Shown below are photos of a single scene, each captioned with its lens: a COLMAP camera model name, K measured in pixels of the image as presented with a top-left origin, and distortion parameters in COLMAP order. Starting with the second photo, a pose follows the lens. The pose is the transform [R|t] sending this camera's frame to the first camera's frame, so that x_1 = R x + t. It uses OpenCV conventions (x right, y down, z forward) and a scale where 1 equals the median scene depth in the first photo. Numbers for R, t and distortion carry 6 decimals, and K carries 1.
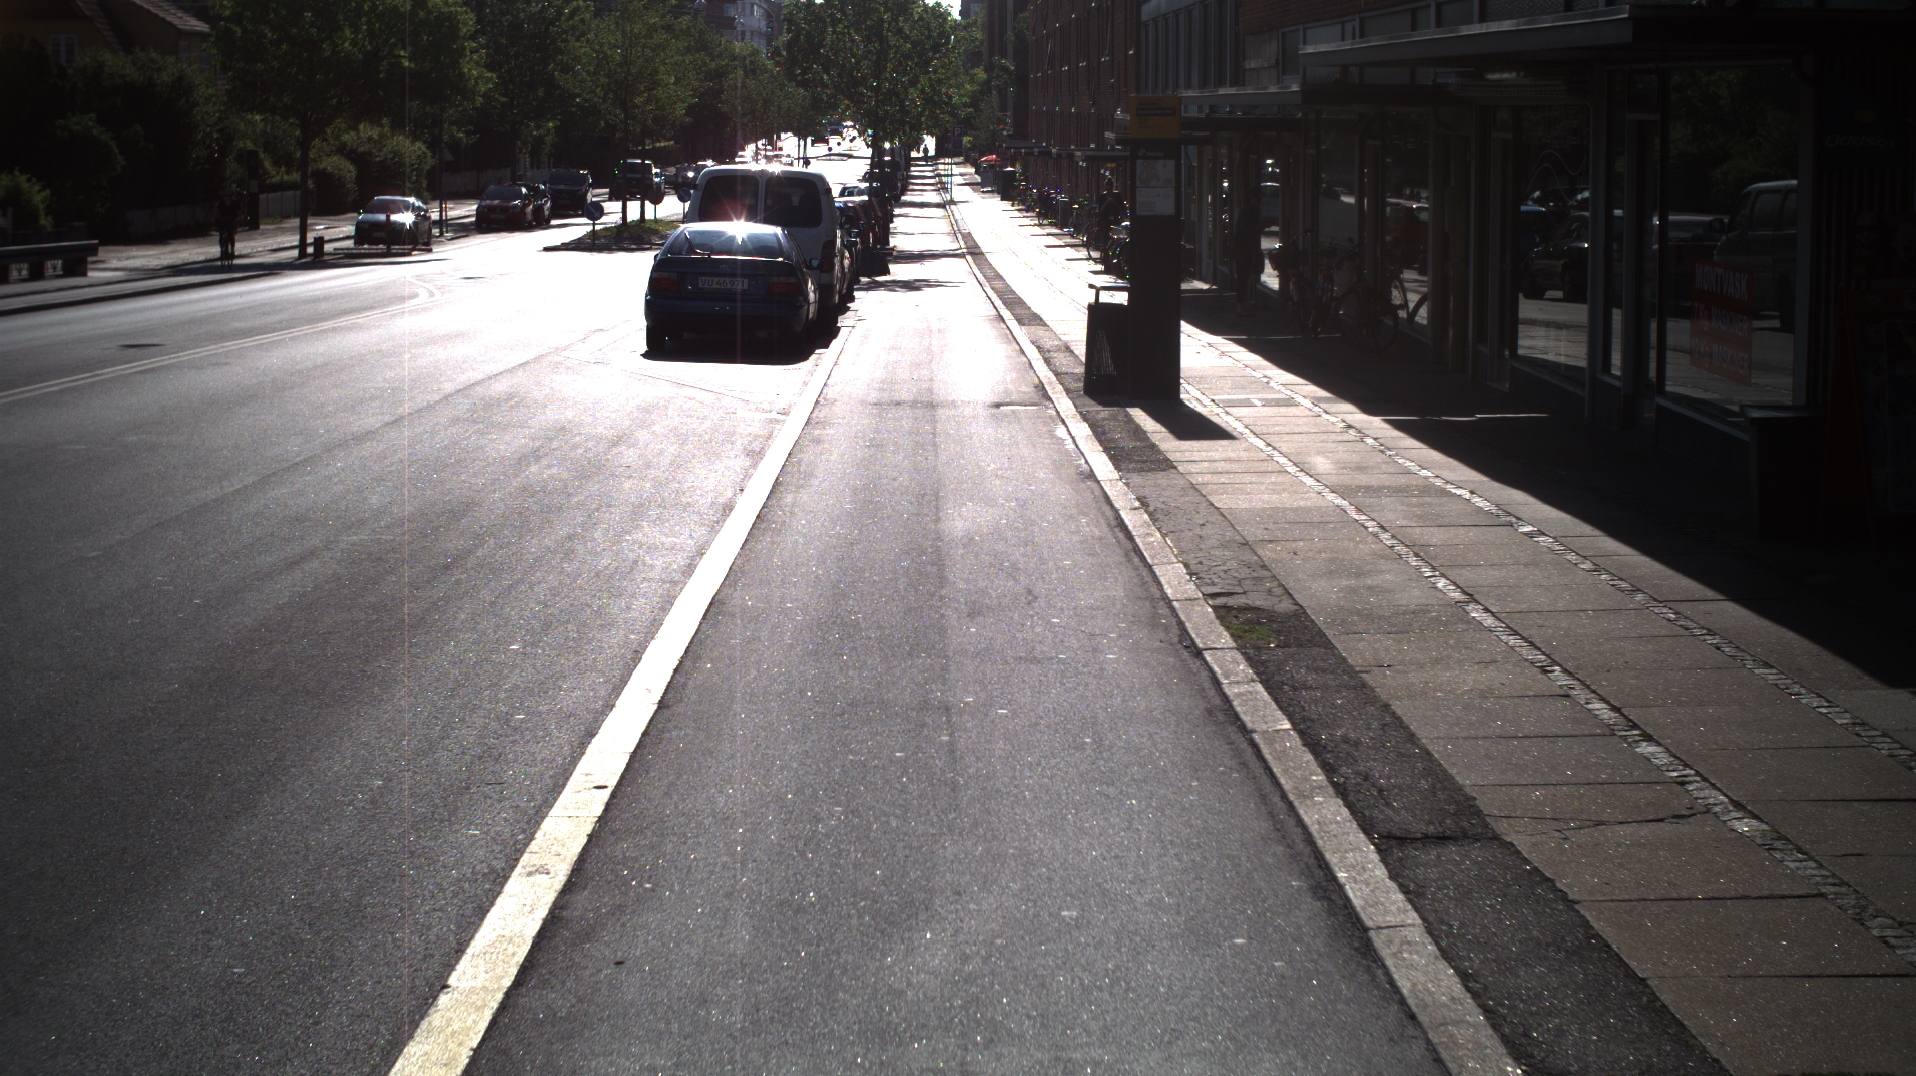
lens RADIAL K [[3311.0, 0, 958.0], [0, 3311.0, 538.0], [0, 0, 1]] dist [-0.300404, 0.365920]
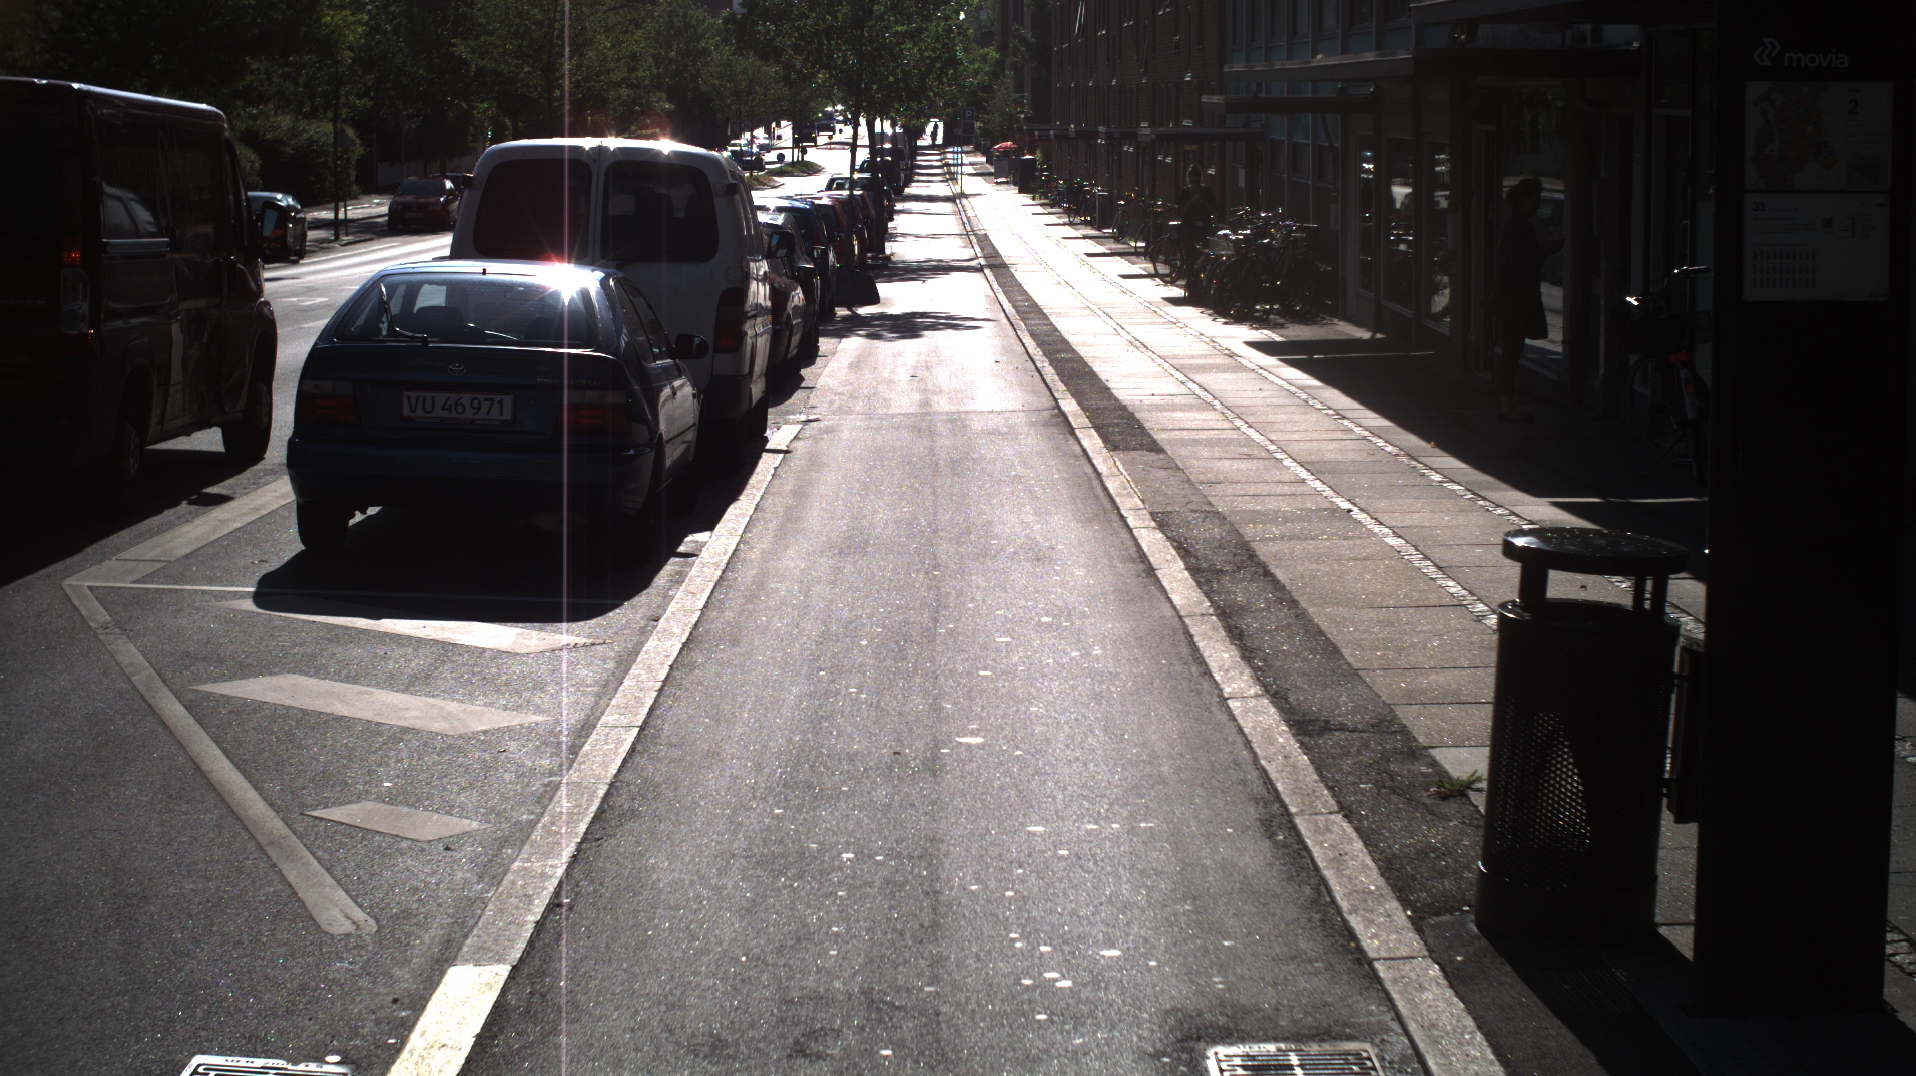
lens RADIAL K [[3311.0, 0, 958.0], [0, 3311.0, 538.0], [0, 0, 1]] dist [-0.300404, 0.365920]
pose [[0.999994, -0.002114, -0.002631, -0.001960], [0.002121, 0.999993, 0.002928, -0.029192], [0.002625, -0.002934, 0.999992, 0.272012]]
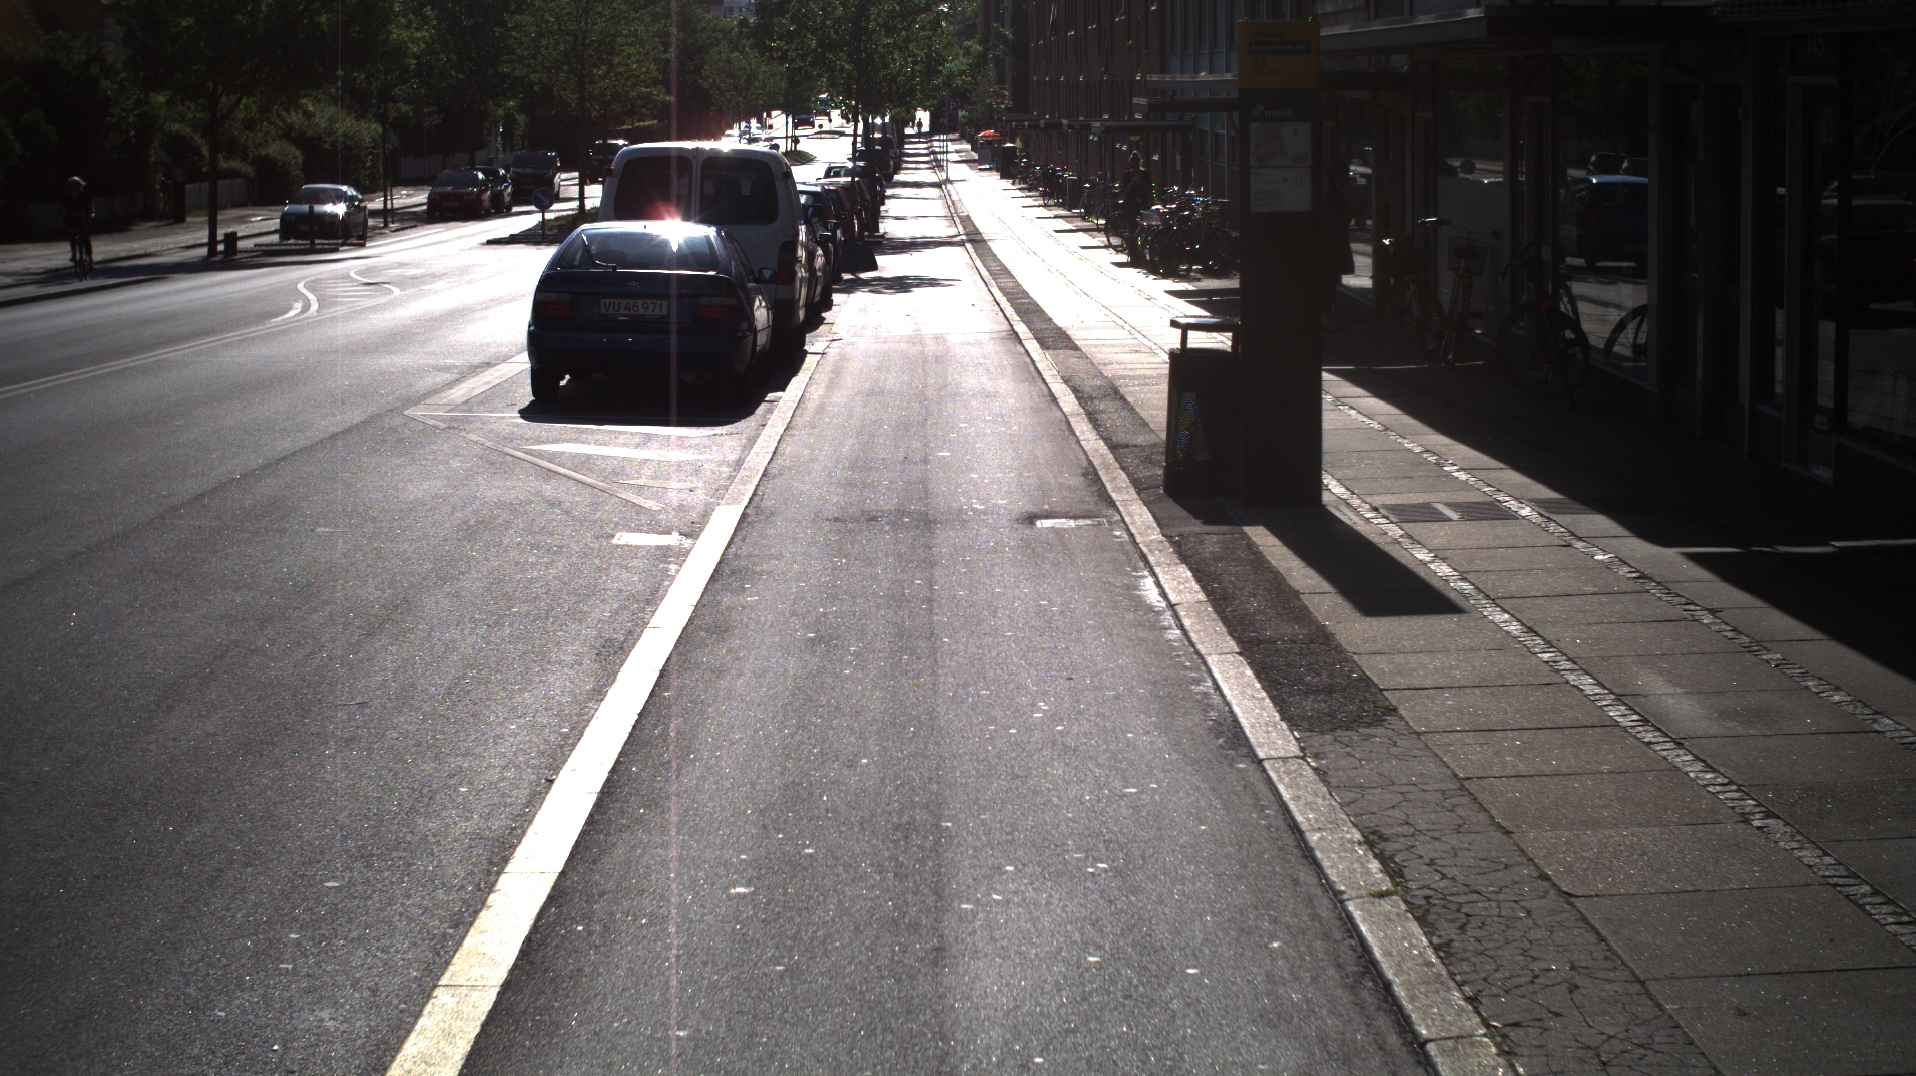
lens RADIAL K [[3311.0, 0, 958.0], [0, 3311.0, 538.0], [0, 0, 1]] dist [-0.300404, 0.365920]
pose [[0.999914, -0.013133, 0.000011, -0.000717], [0.013133, 0.999890, 0.006890, -0.014896], [-0.000101, -0.006889, 0.999976, 0.136178]]
